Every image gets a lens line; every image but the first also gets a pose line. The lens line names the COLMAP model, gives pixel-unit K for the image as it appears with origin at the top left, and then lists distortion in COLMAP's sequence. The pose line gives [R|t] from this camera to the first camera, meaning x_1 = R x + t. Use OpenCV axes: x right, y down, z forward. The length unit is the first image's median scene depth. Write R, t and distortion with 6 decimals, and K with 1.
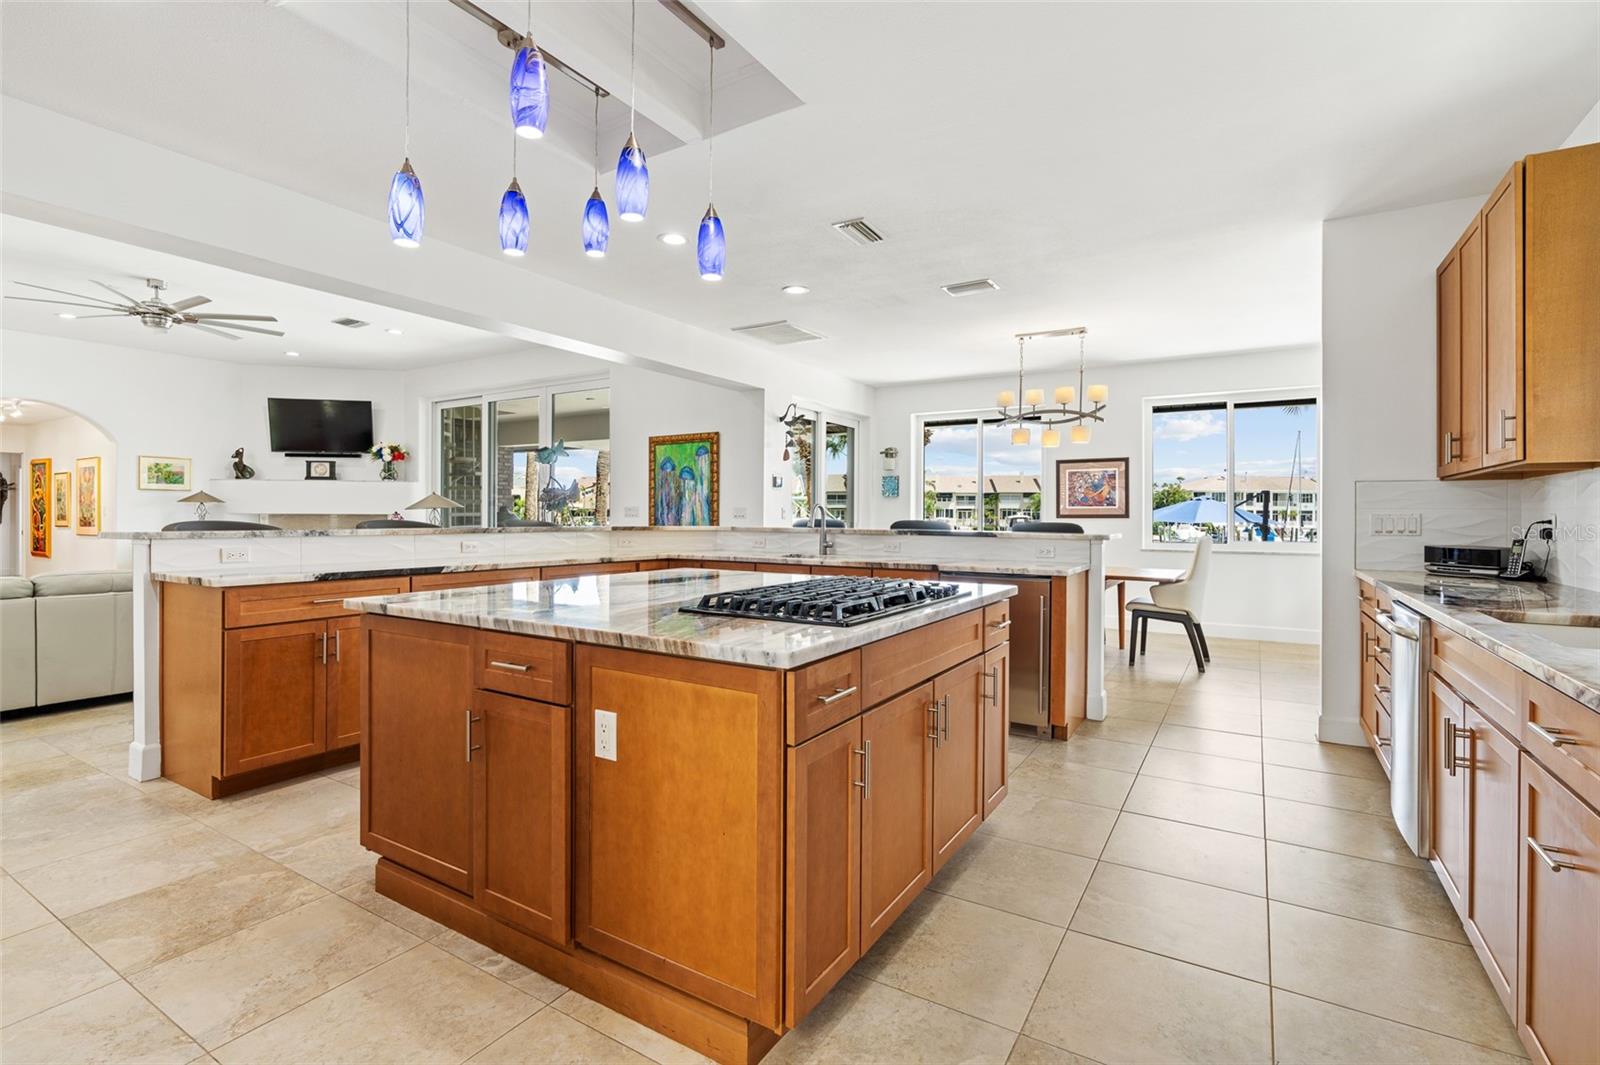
lens RADIAL K [[740.3, 0, 807.1], [0, 740.3, 514.5], [0, 0, 1]] dist [-0.007239, 0.001630]
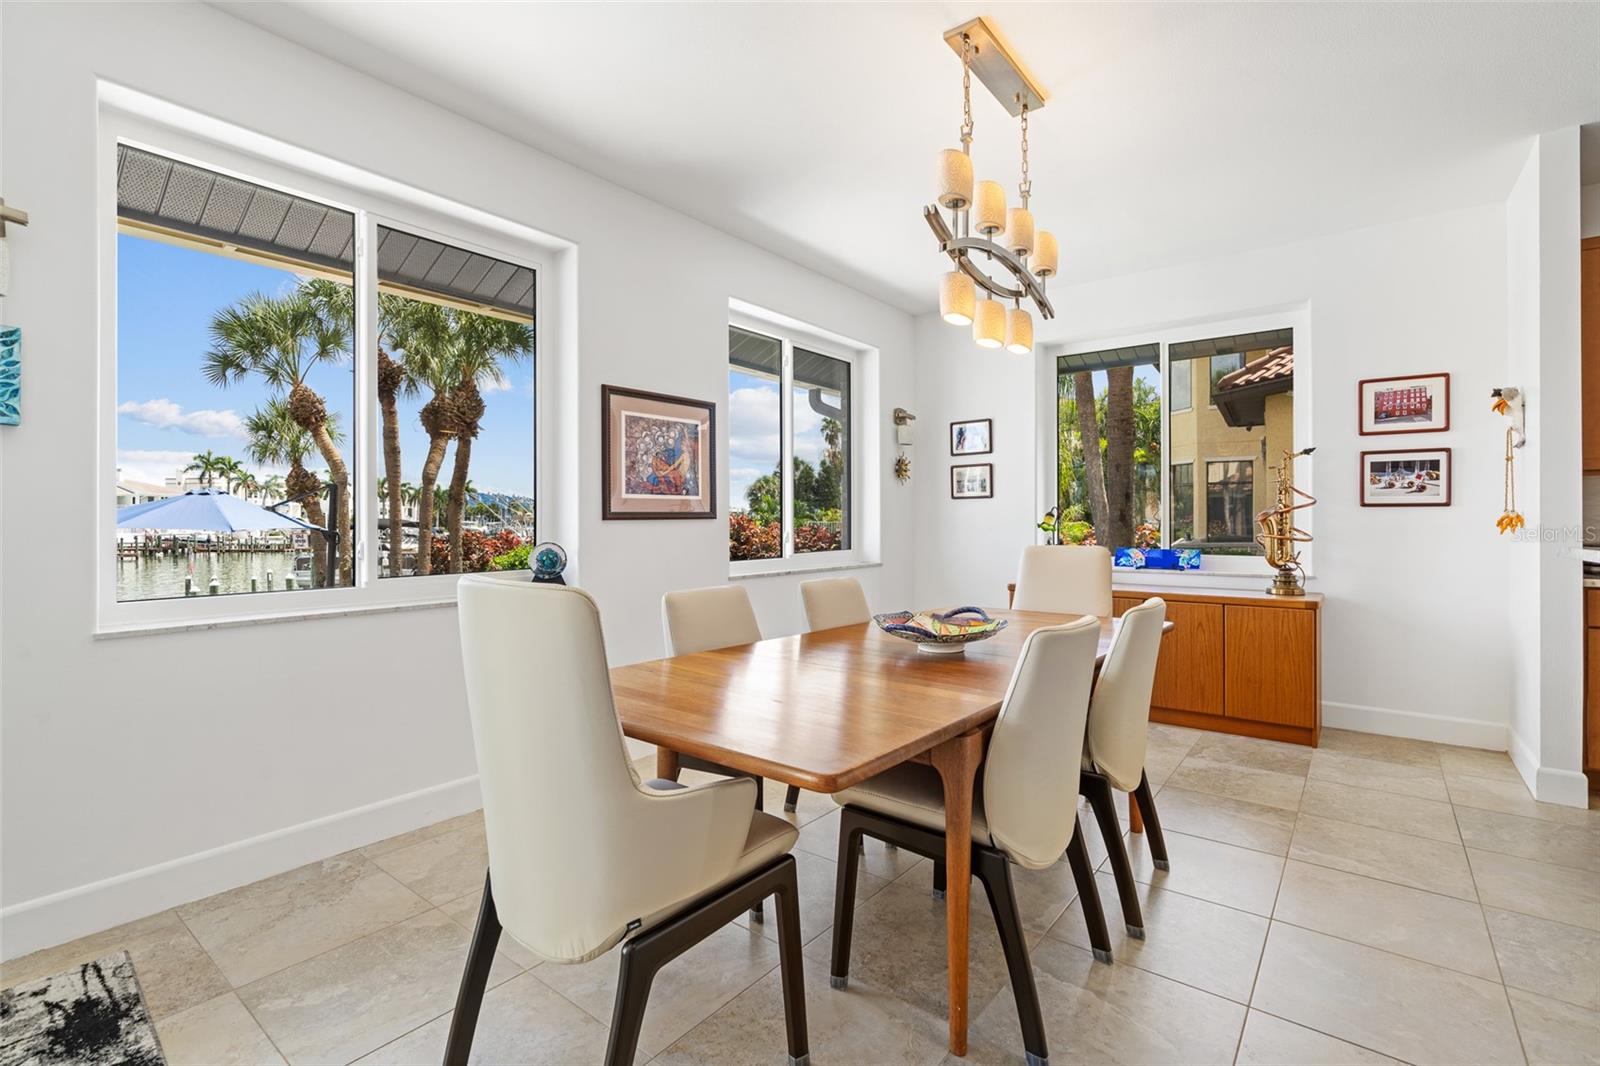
lens RADIAL K [[734.1, 0, 806.3], [0, 734.1, 510.1], [0, 0, 1]] dist [-0.025576, 0.015187]
pose [[0.113931, 0.011106, 0.993427, -0.074814], [0.002036, 0.999933, -0.011413, 0.004526], [-0.993487, 0.003323, 0.113901, 0.906651]]
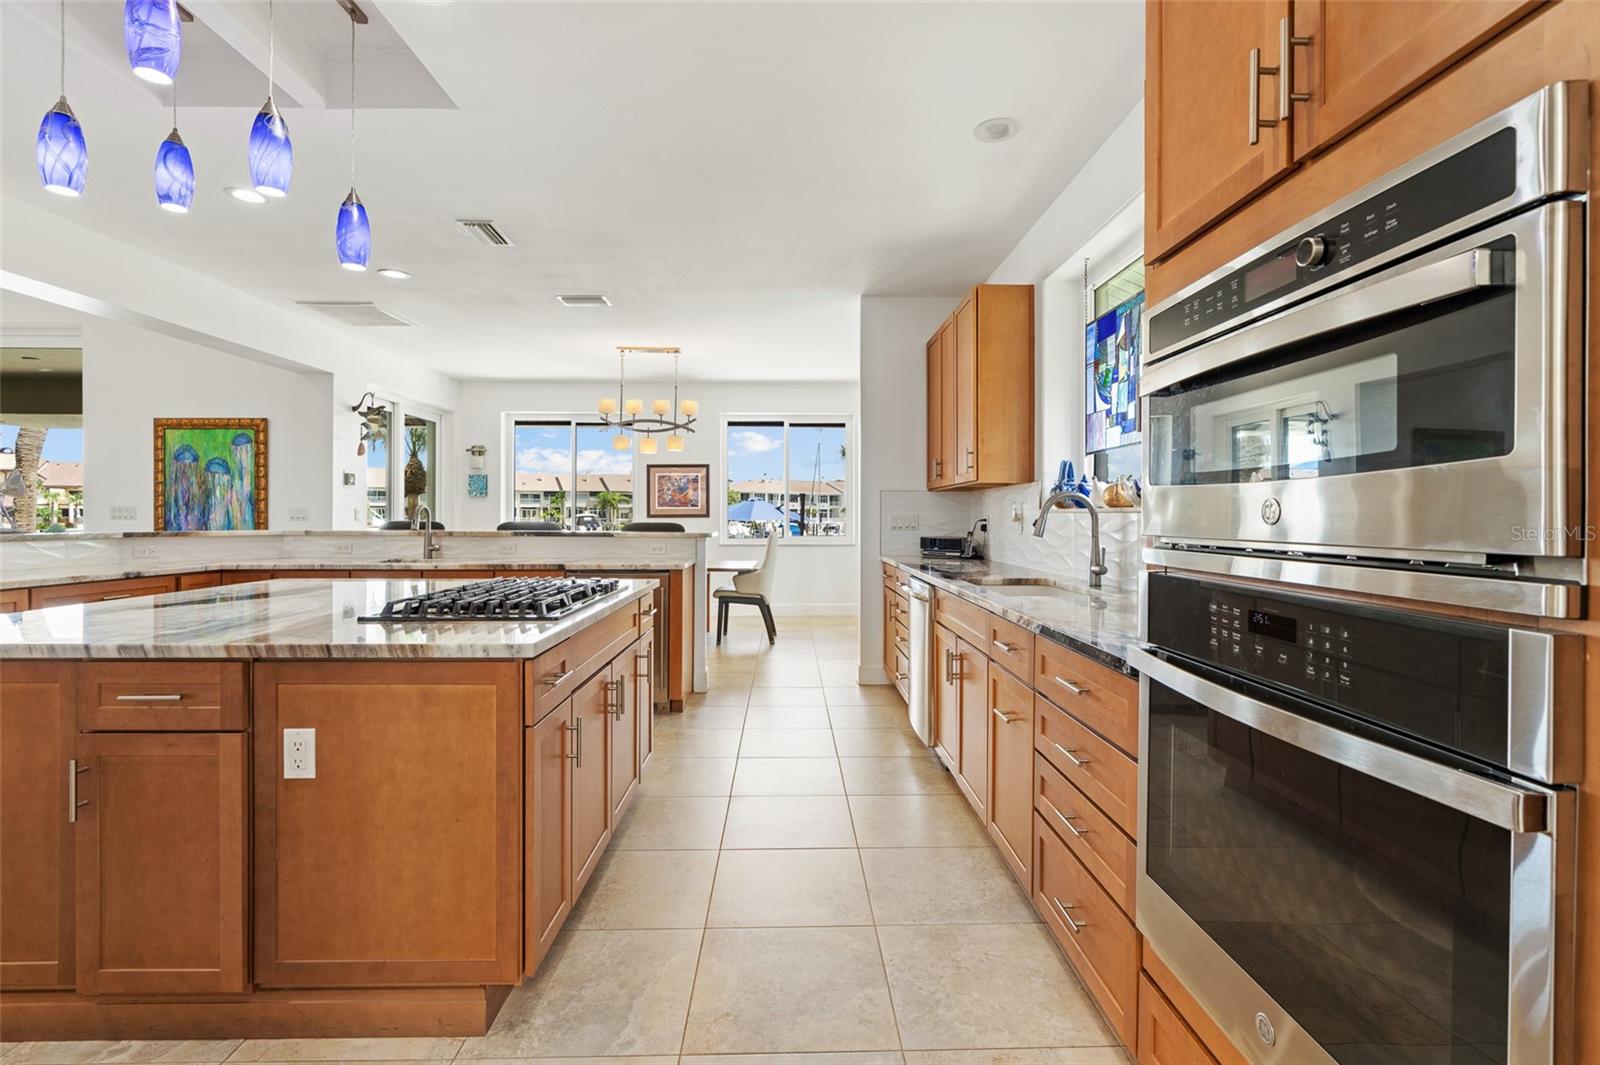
lens RADIAL K [[735.0, 0, 801.6], [0, 735.0, 516.5], [0, 0, 1]] dist [0.000204, 0.000490]
pose [[0.843469, -0.004670, 0.537157, -0.055933], [0.002128, 0.999983, 0.005351, -0.002643], [-0.537173, -0.003370, 0.843465, -0.034825]]
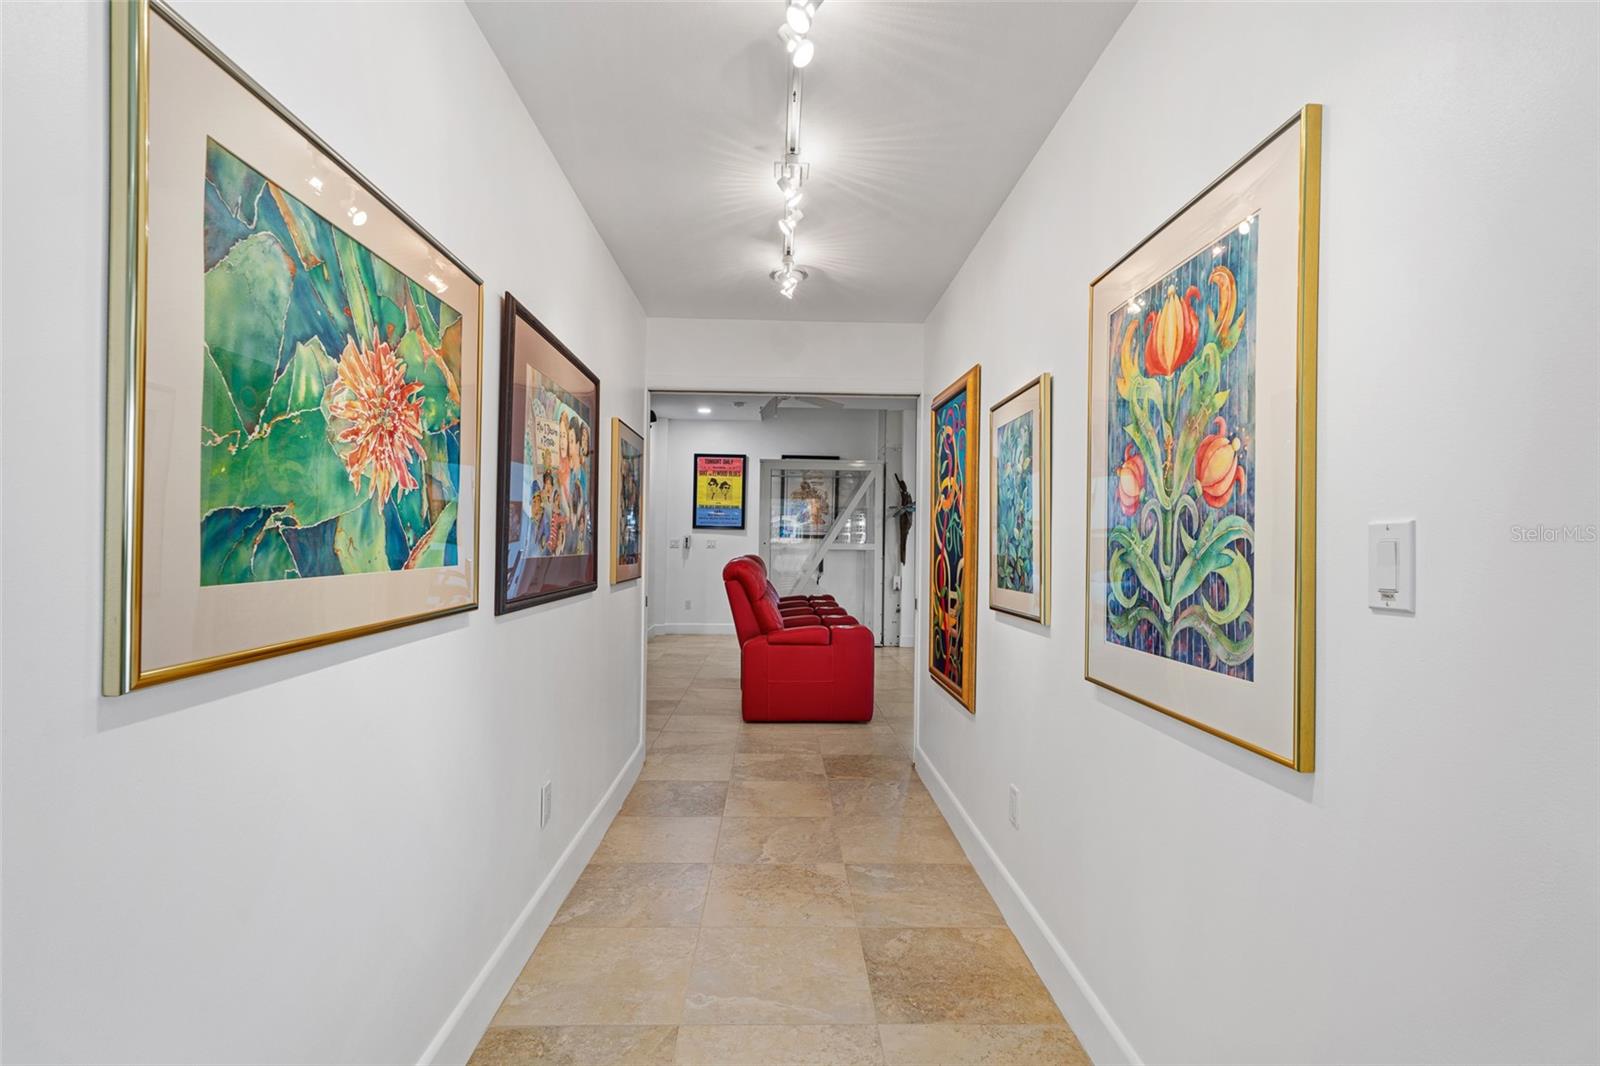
lens RADIAL K [[773.3, 0, 799.7], [0, 773.3, 537.3], [0, 0, 1]] dist [0.000089, -0.000025]
pose [[0.544064, 0.002058, -0.839041, -1.096366], [-0.014016, 0.999880, -0.006635, -0.008893], [0.838927, 0.015370, 0.544027, 1.049064]]
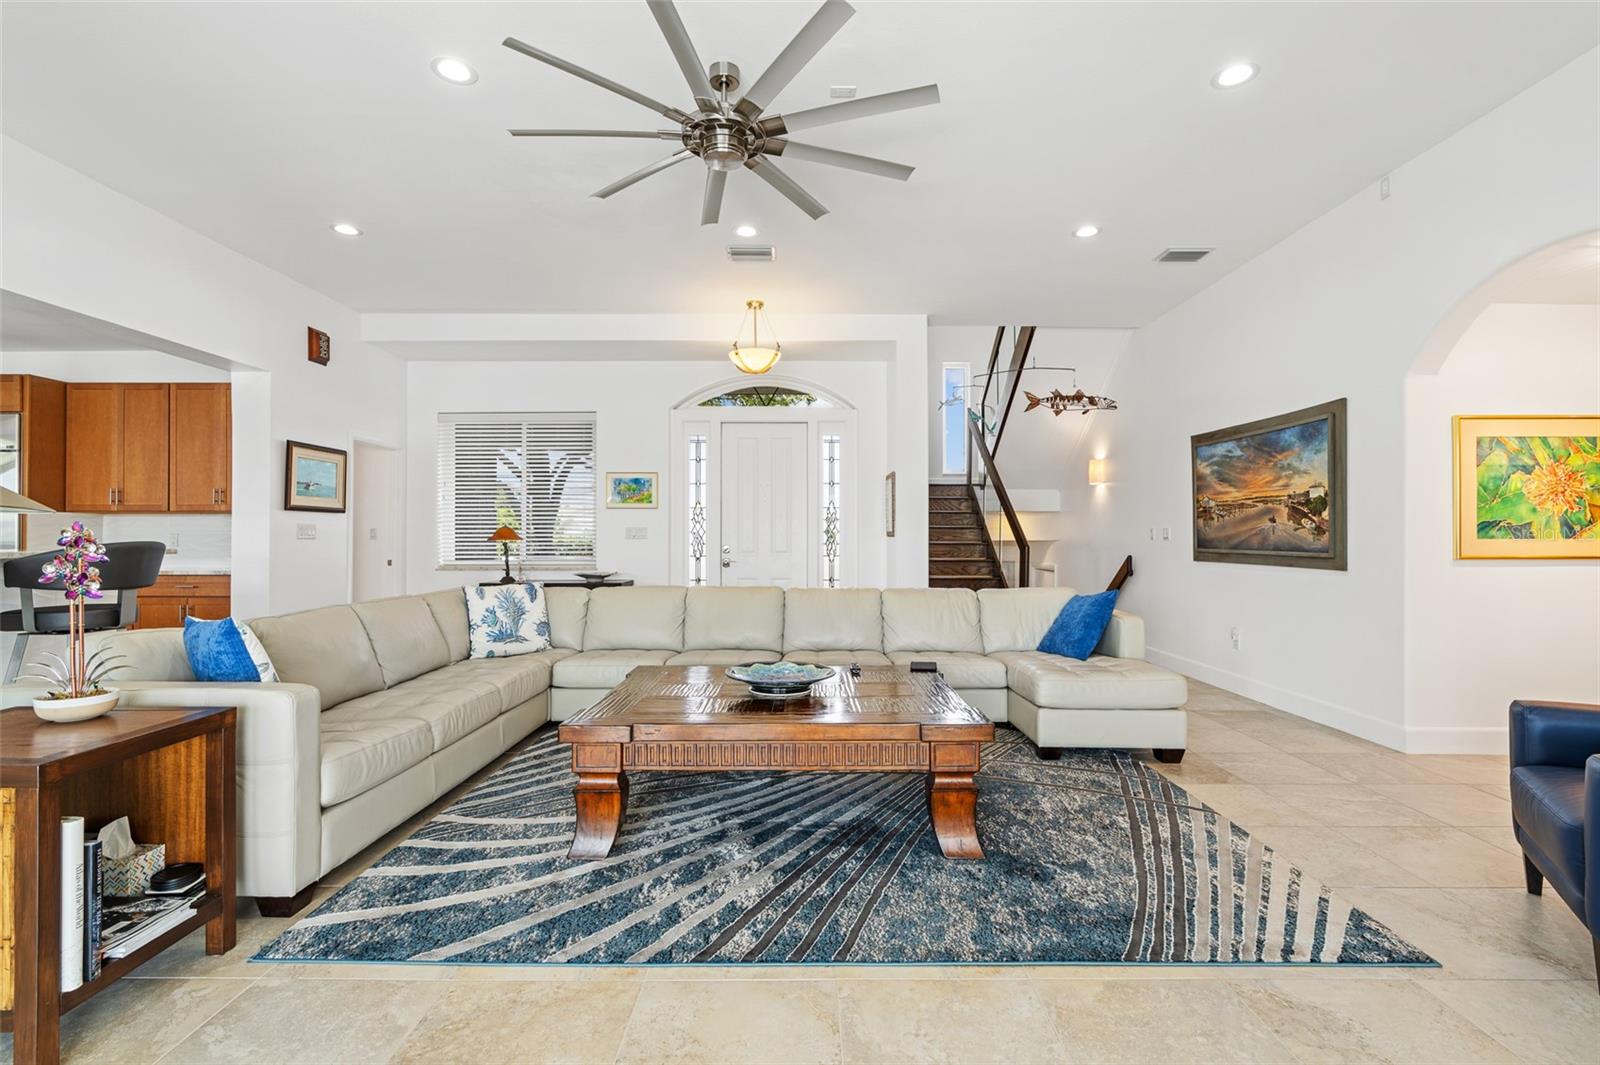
lens RADIAL K [[727.4, 0, 800.0], [0, 727.4, 532.5], [0, 0, 1]] dist [-0.003552, -0.000454]
pose [[-0.854468, -0.007337, -0.519452, -0.567732], [-0.003342, 0.999957, -0.008627, 0.001175], [0.519493, -0.005635, -0.854456, 1.228186]]
